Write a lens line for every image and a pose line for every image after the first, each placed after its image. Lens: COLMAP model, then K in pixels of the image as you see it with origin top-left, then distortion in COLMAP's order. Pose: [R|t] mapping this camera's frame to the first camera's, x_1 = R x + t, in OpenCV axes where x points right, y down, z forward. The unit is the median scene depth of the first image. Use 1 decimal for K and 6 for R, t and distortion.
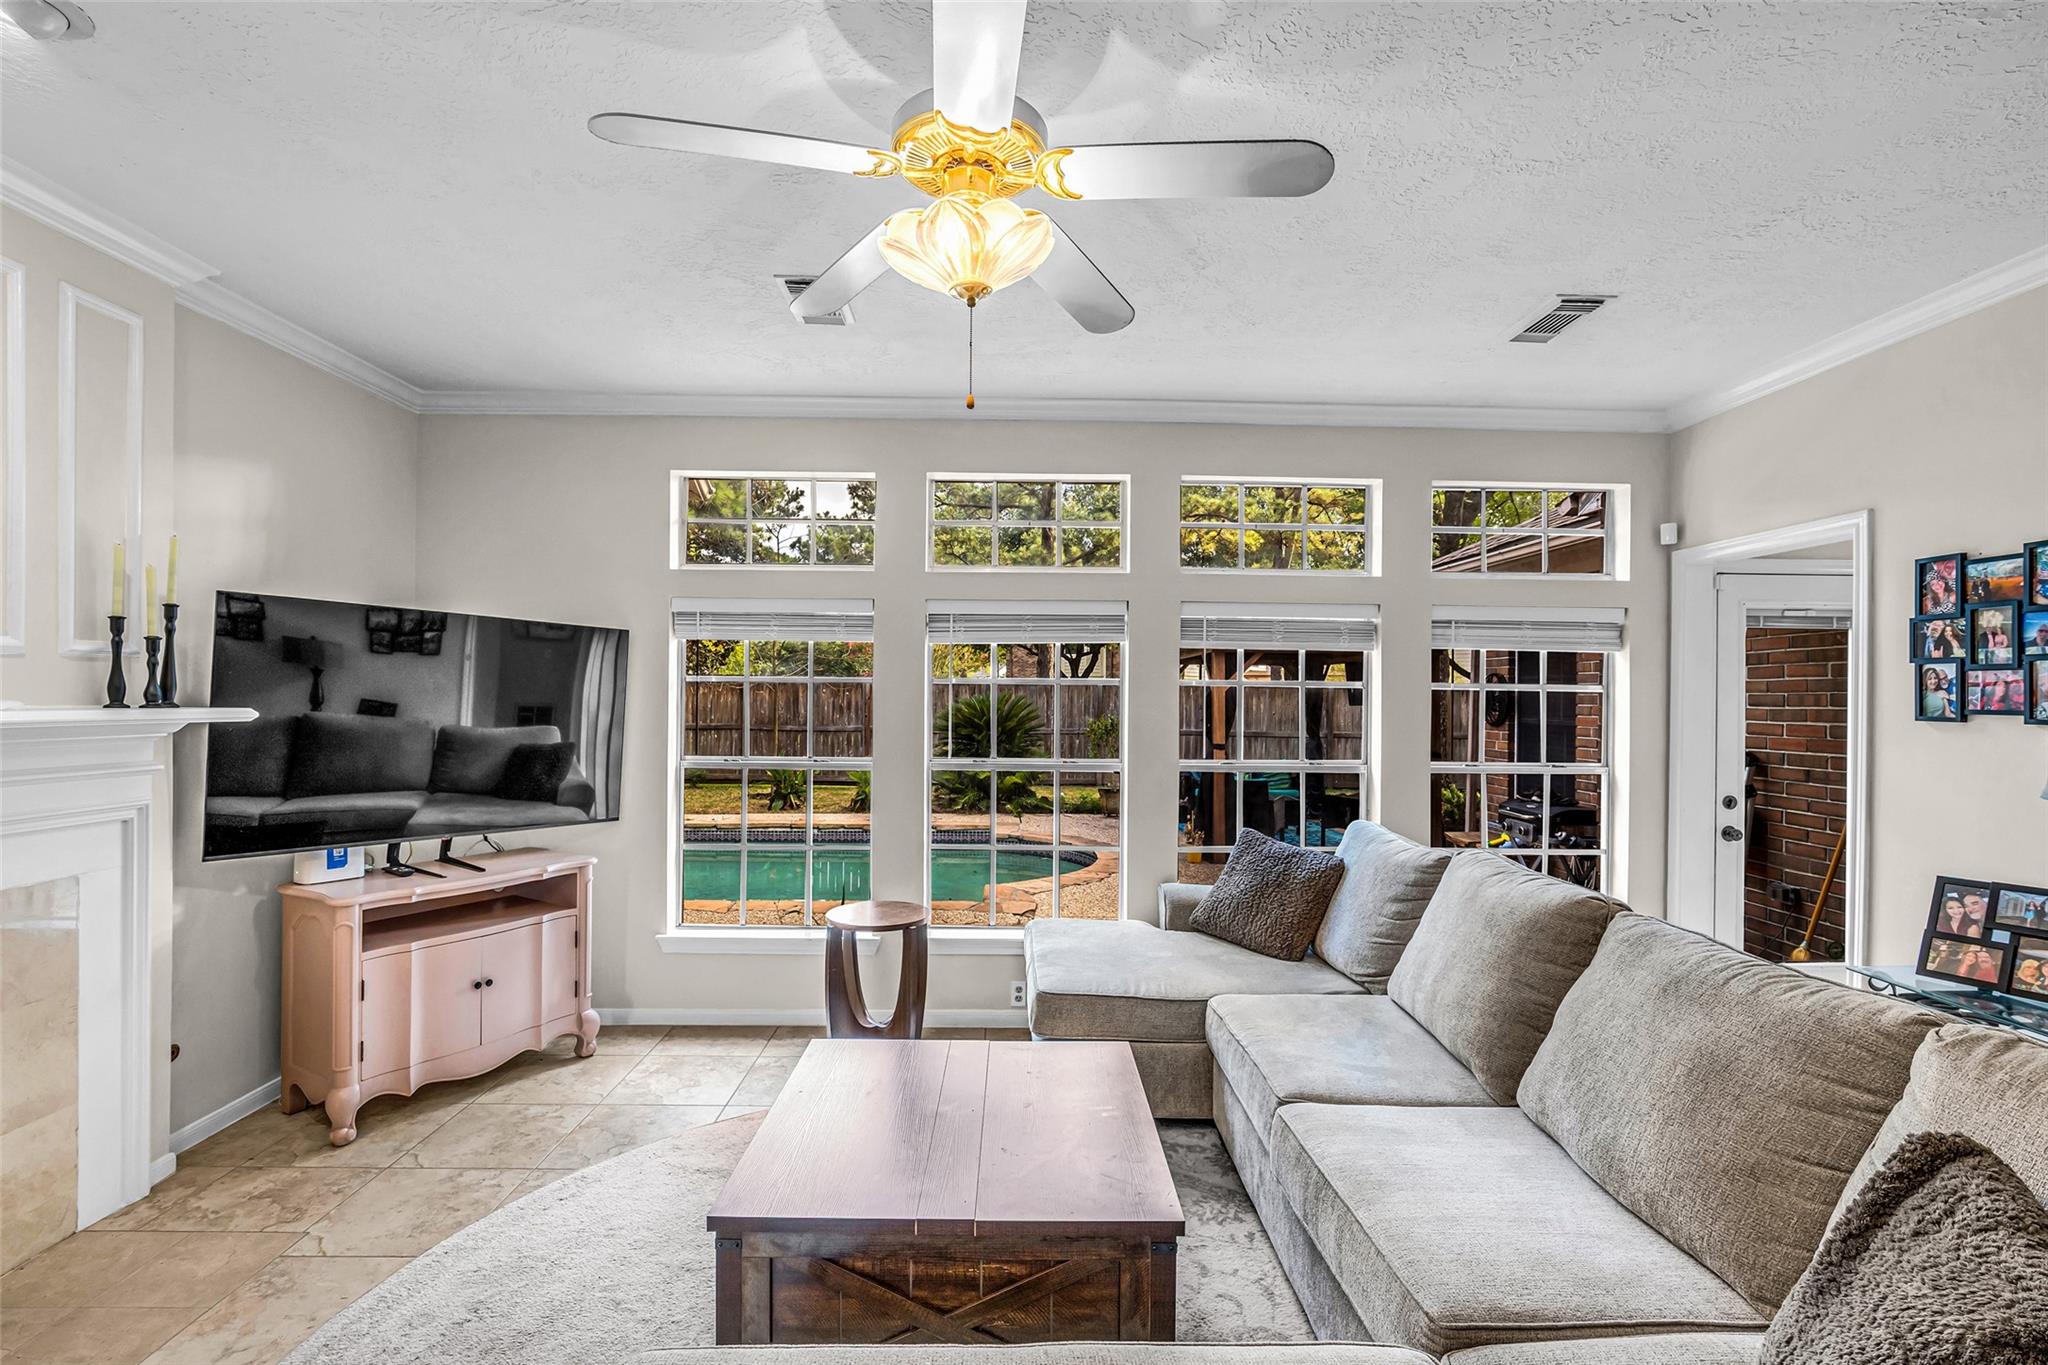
lens RADIAL K [[944.9, 0, 1032.0], [0, 944.9, 694.1], [0, 0, 1]] dist [-0.016701, 0.000901]
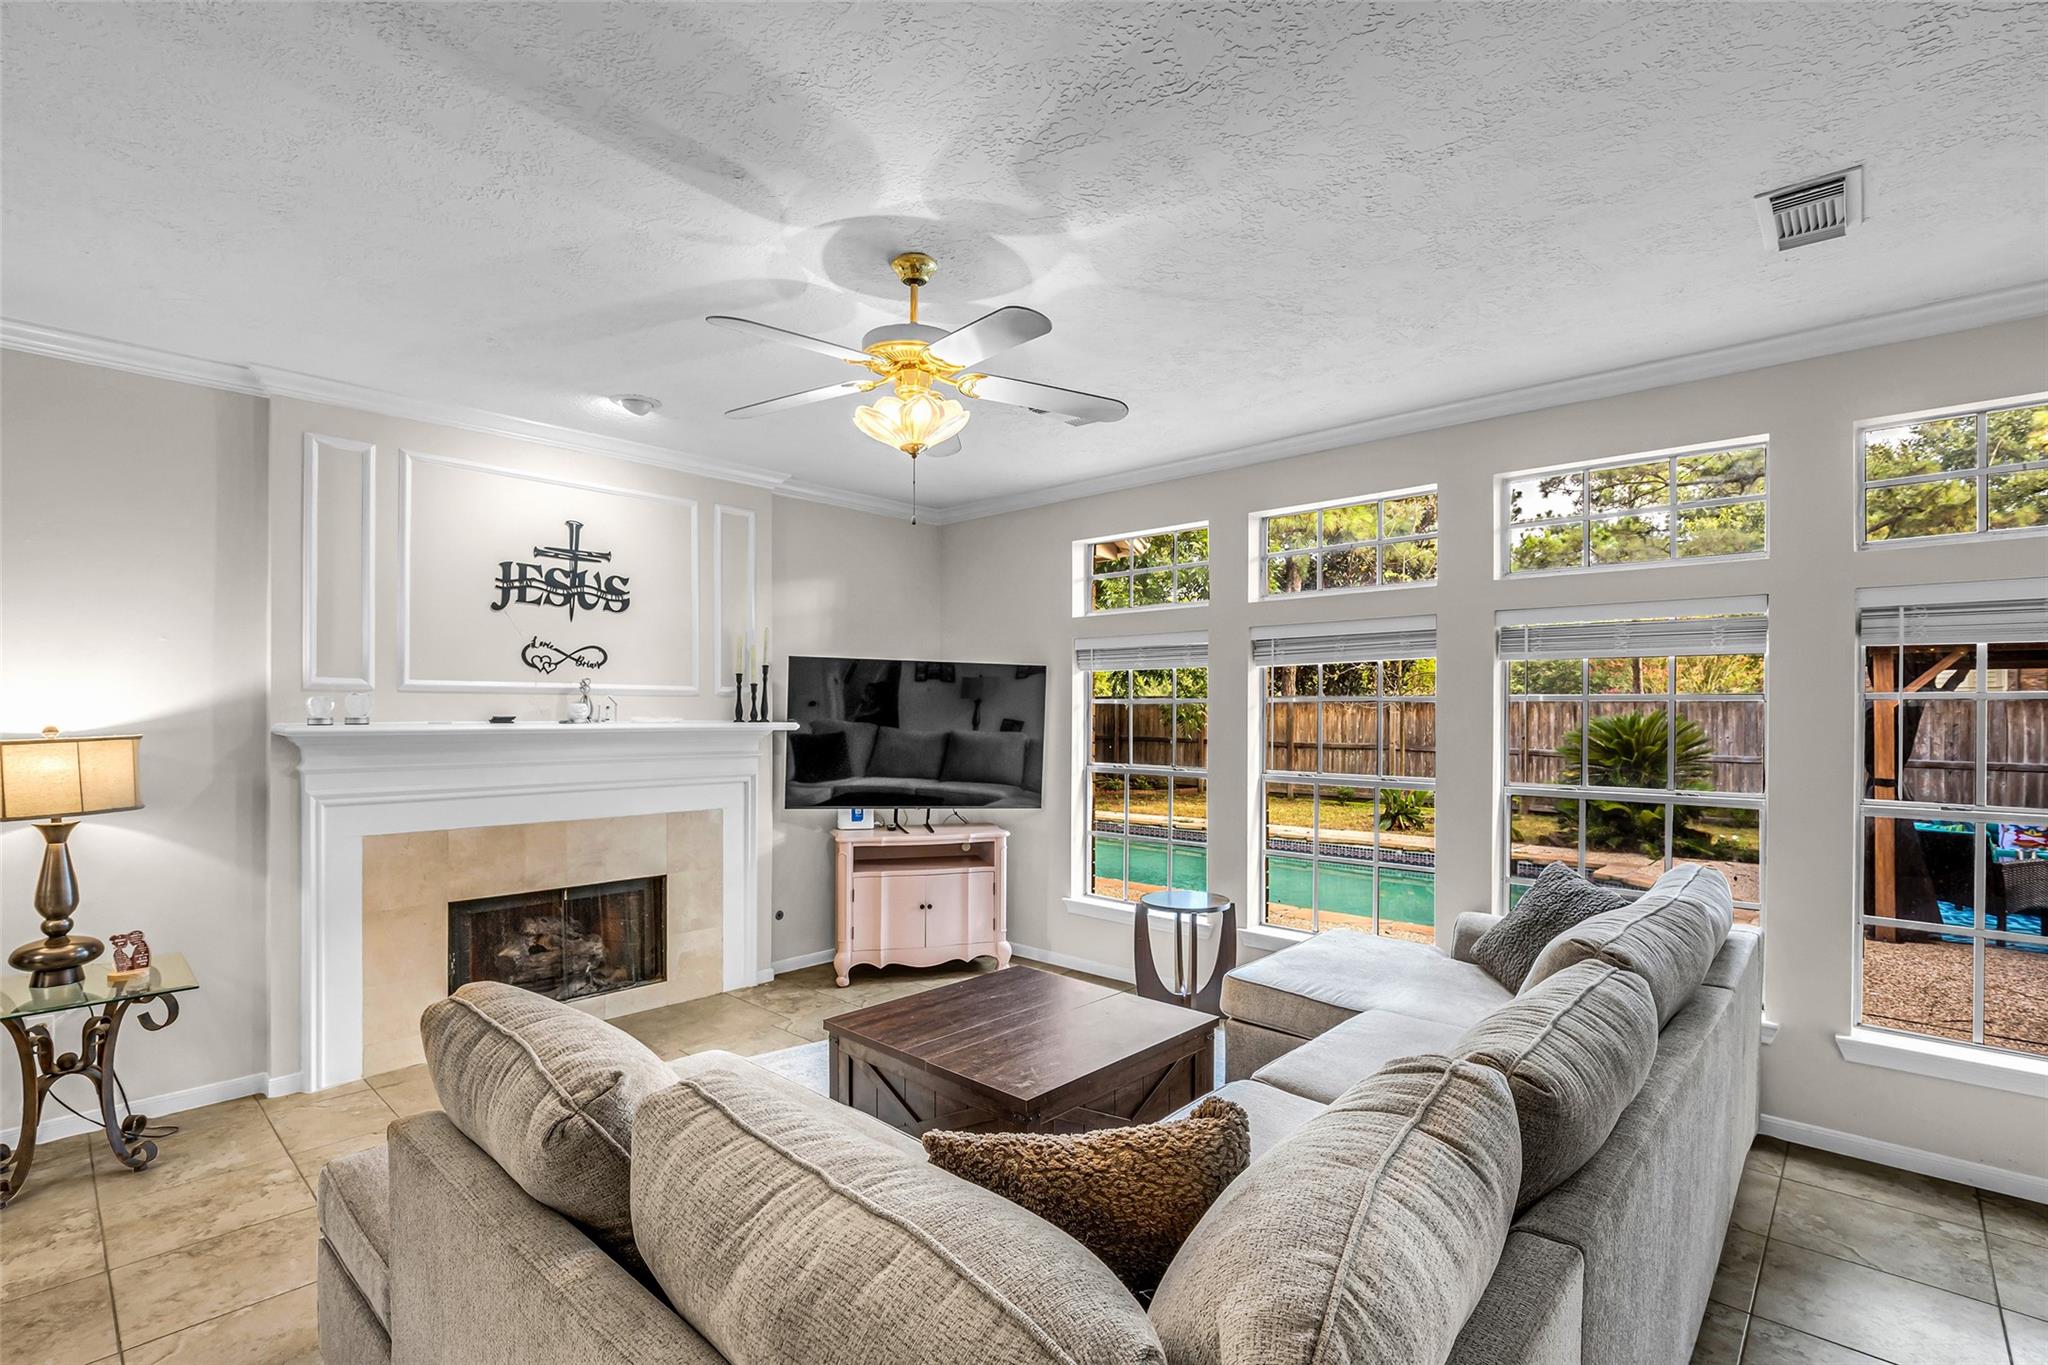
lens RADIAL K [[944.9, 0, 1004.1], [0, 944.9, 707.5], [0, 0, 1]] dist [-0.016701, 0.000901]
pose [[0.715492, -0.010014, -0.698549, 0.577044], [0.004088, 0.999940, -0.010147, 0.005773], [0.698609, 0.004404, 0.715490, 0.003152]]
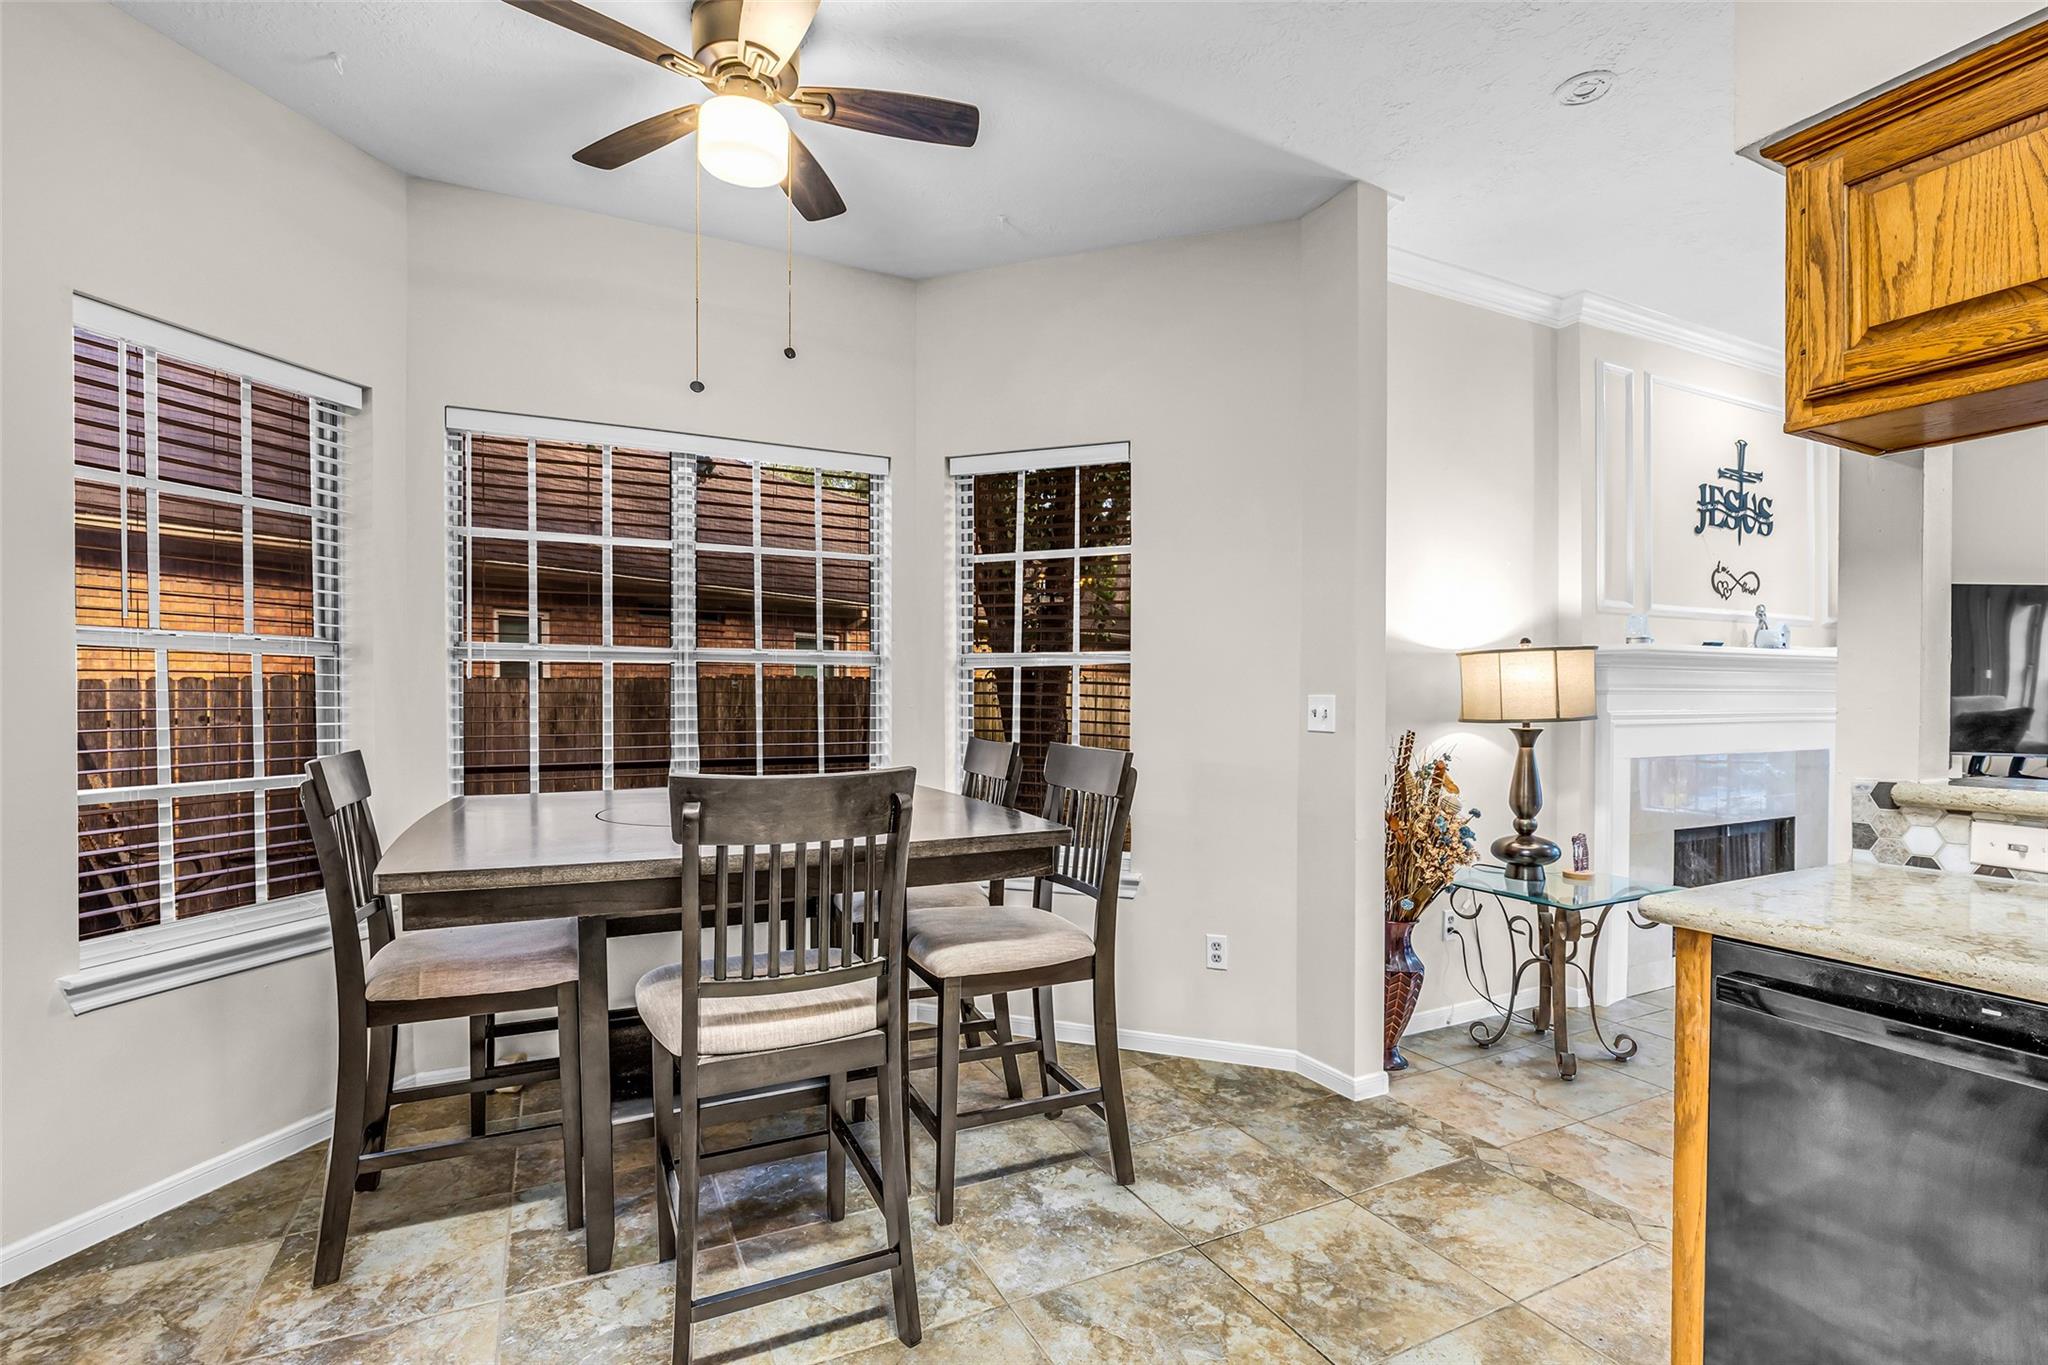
lens RADIAL K [[944.9, 0, 1024.2], [0, 944.9, 706.9], [0, 0, 1]] dist [-0.016701, 0.000901]
pose [[0.427908, 0.003326, -0.903816, -0.052771], [0.003337, 0.999981, 0.005260, 0.075785], [0.903816, -0.005267, 0.427888, -0.882234]]
